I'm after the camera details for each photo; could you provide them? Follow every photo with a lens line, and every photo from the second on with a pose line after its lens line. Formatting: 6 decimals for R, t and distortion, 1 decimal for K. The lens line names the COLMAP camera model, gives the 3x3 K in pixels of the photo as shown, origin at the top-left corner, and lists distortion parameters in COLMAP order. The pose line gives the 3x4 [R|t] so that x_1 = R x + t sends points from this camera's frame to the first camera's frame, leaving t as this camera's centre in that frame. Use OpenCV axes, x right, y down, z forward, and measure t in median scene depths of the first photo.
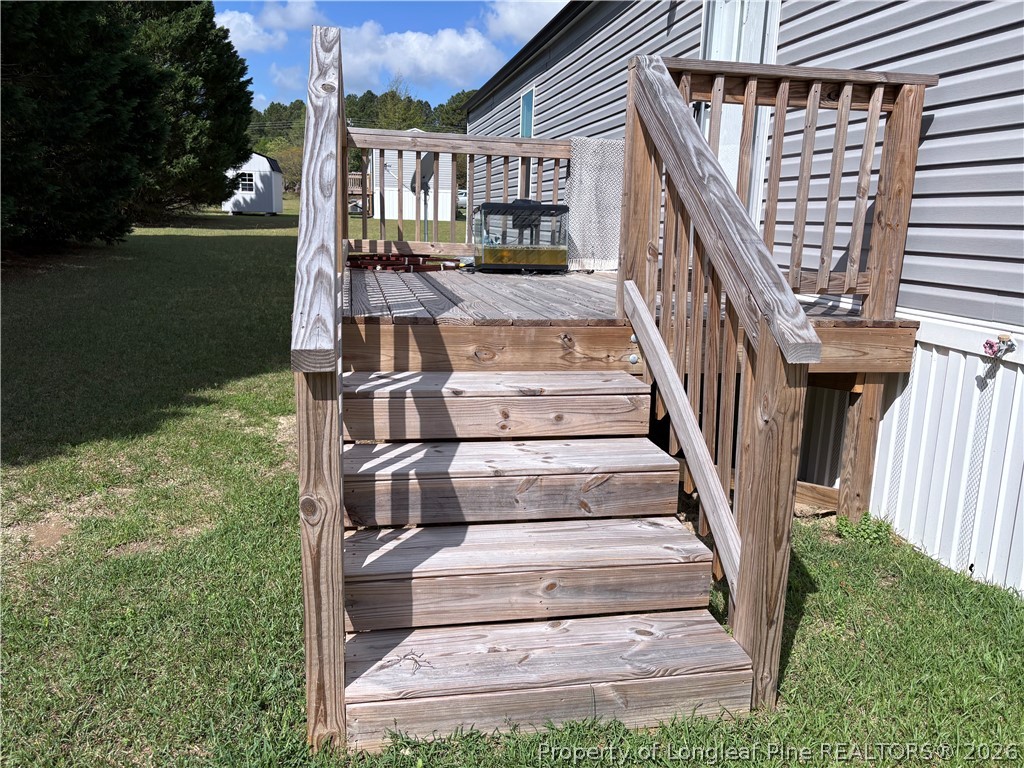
lens RADIAL K [[782.9, 0, 504.6], [0, 782.9, 385.0], [0, 0, 1]] dist [0.044842, -0.008026]
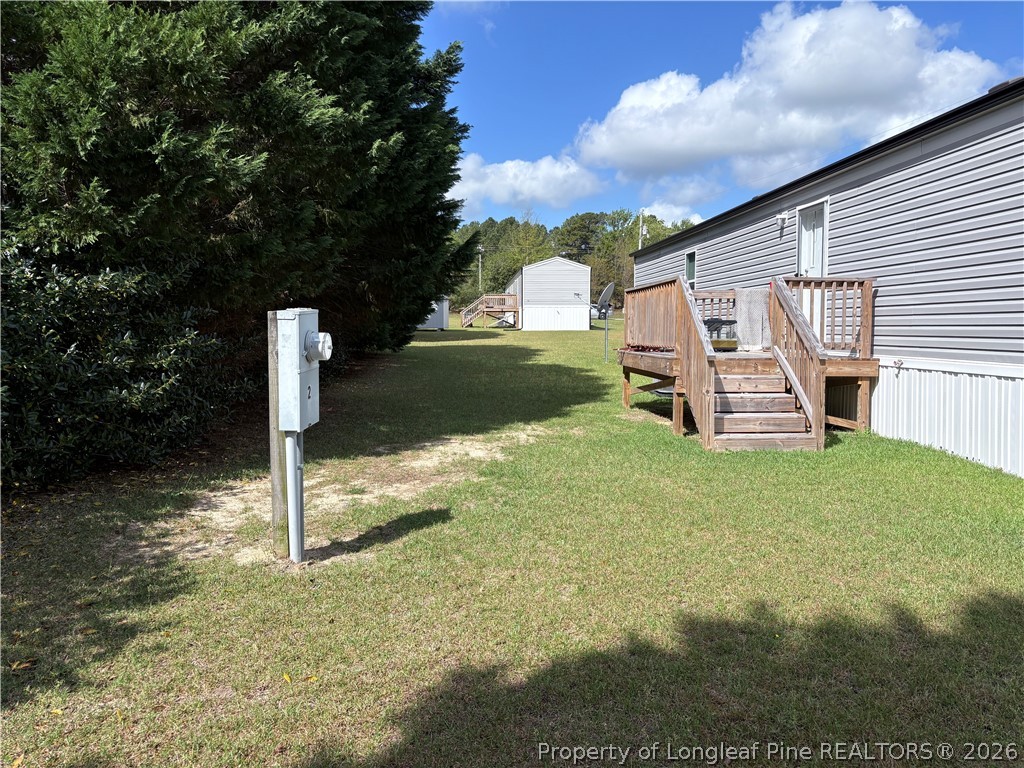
lens RADIAL K [[782.9, 0, 514.6], [0, 782.9, 379.2], [0, 0, 1]] dist [0.044842, -0.008026]
pose [[0.992243, -0.021586, -0.122426, -0.468769], [0.003825, 0.989644, -0.143489, 0.424916], [0.124255, 0.141908, 0.982050, -2.088602]]
